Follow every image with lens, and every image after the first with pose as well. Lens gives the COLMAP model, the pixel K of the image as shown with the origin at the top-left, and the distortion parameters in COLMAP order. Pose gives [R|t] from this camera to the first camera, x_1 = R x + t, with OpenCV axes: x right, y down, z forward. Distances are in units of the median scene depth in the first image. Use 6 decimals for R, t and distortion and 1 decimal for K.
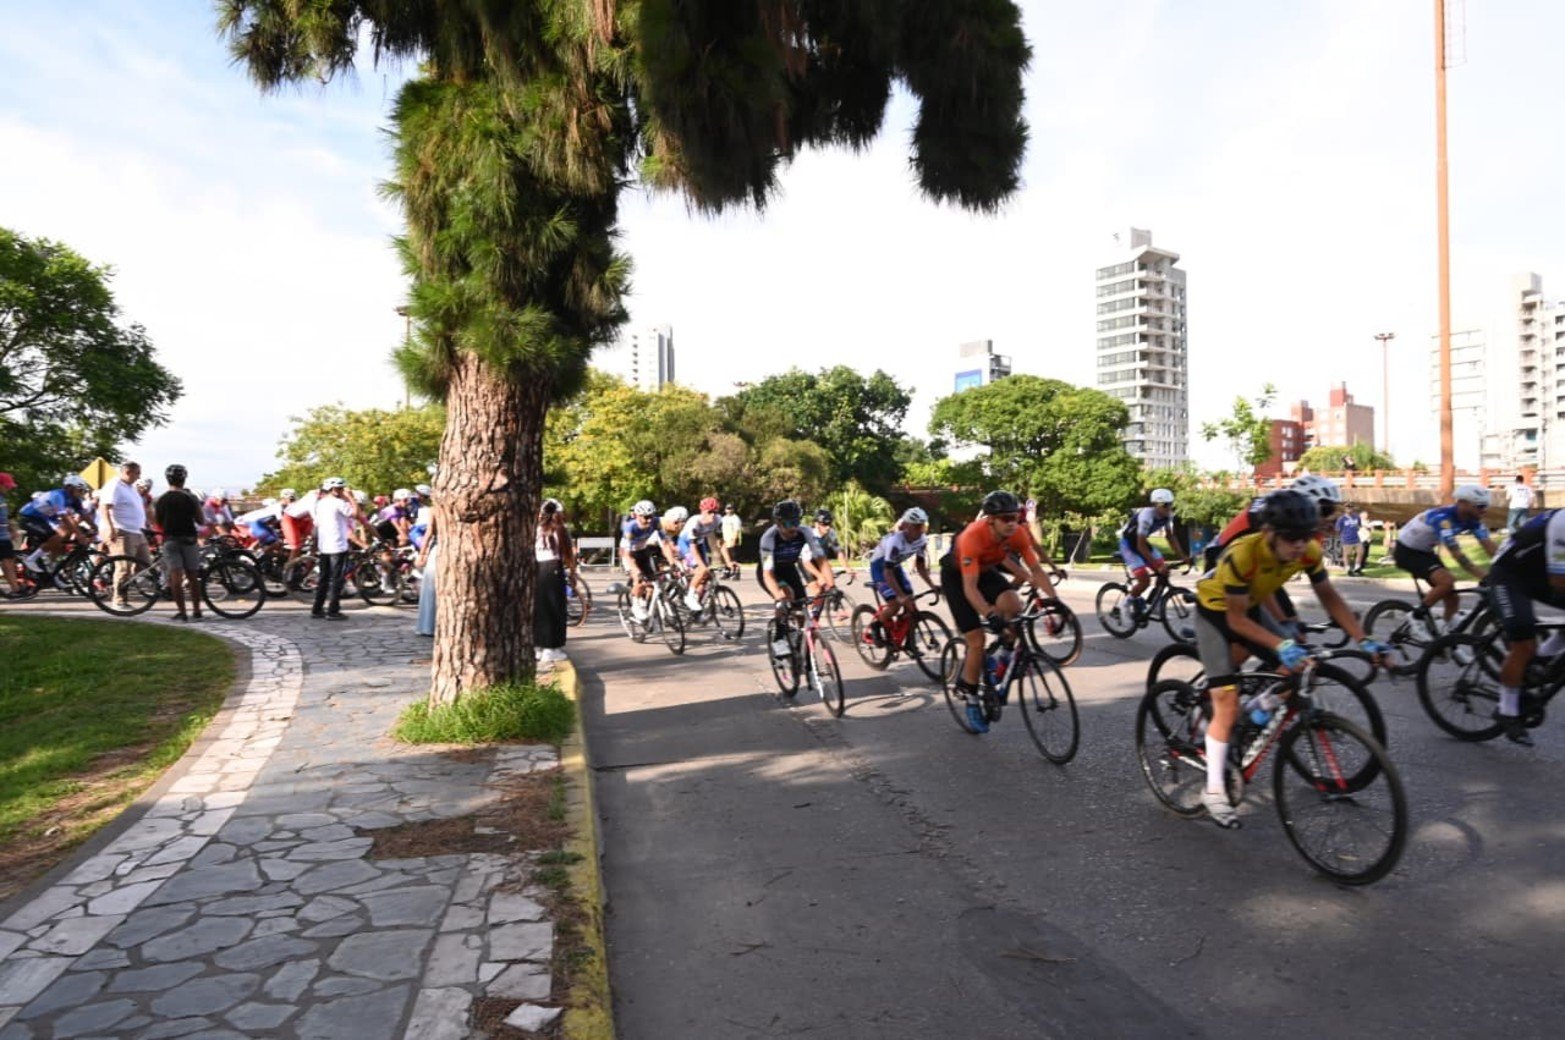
lens RADIAL K [[979.3, 0, 783.4], [0, 979.3, 518.2], [0, 0, 1]] dist [-0.013039, 0.003016]
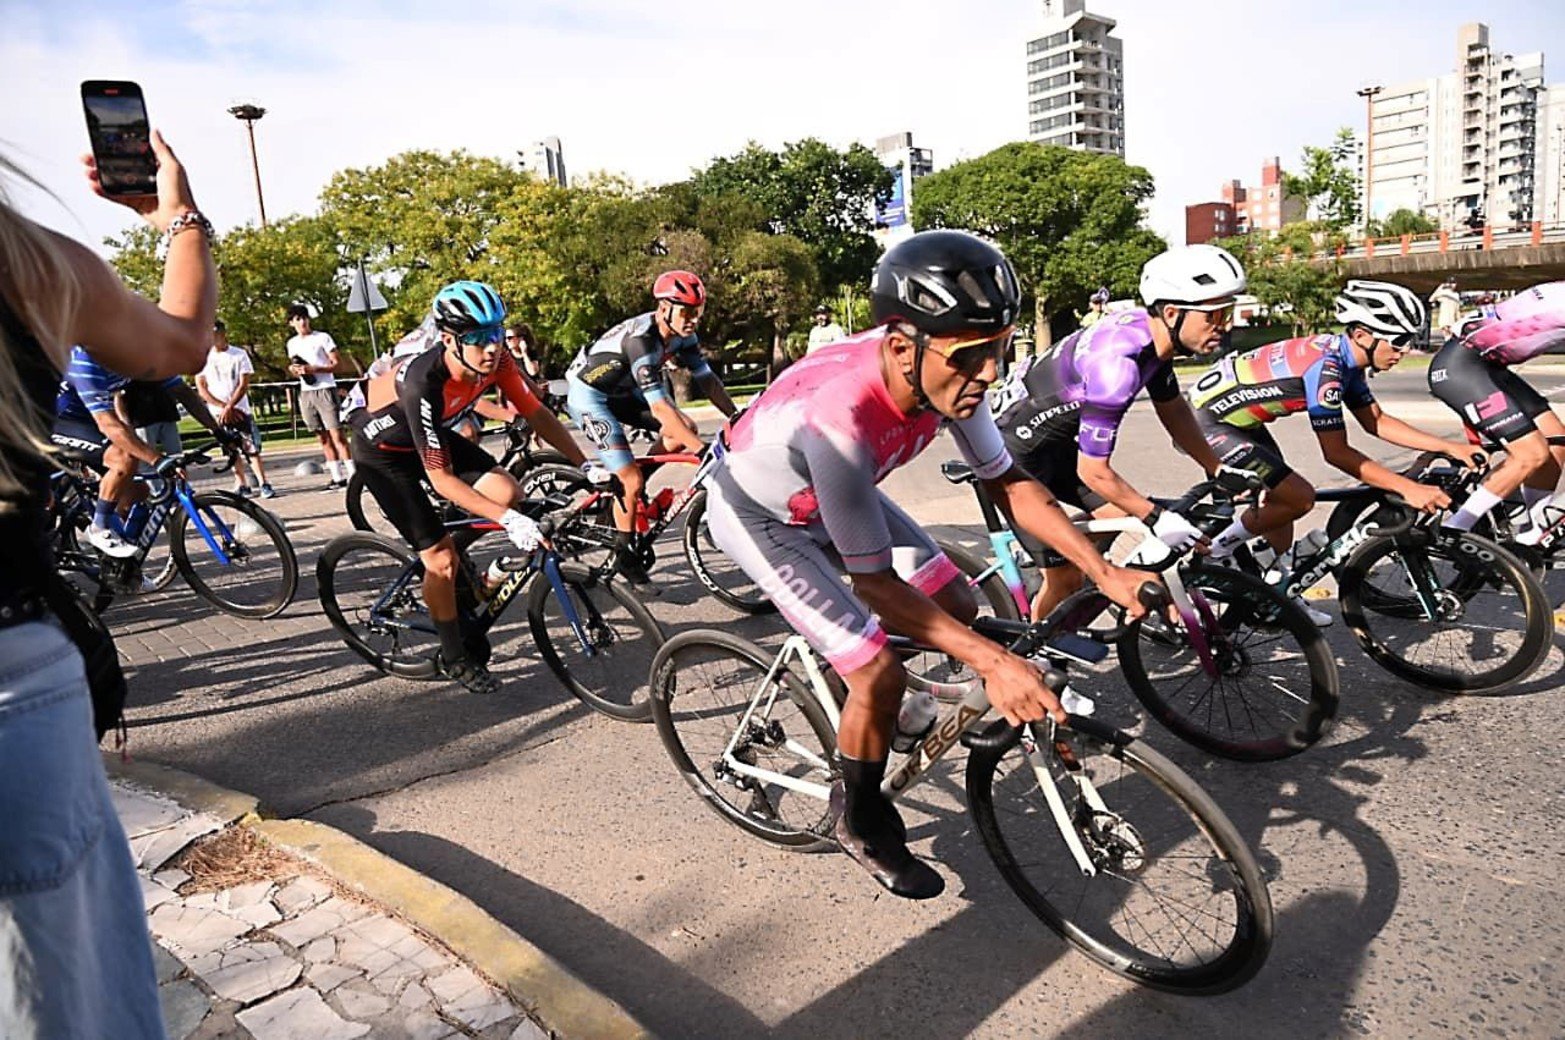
lens RADIAL K [[979.3, 0, 782.3], [0, 979.3, 523.0], [0, 0, 1]] dist [-0.013039, 0.003016]
pose [[0.993689, -0.083077, 0.075368, -0.032631], [0.067743, 0.980005, 0.187084, 0.000383], [-0.089404, -0.180798, 0.979448, 0.109174]]
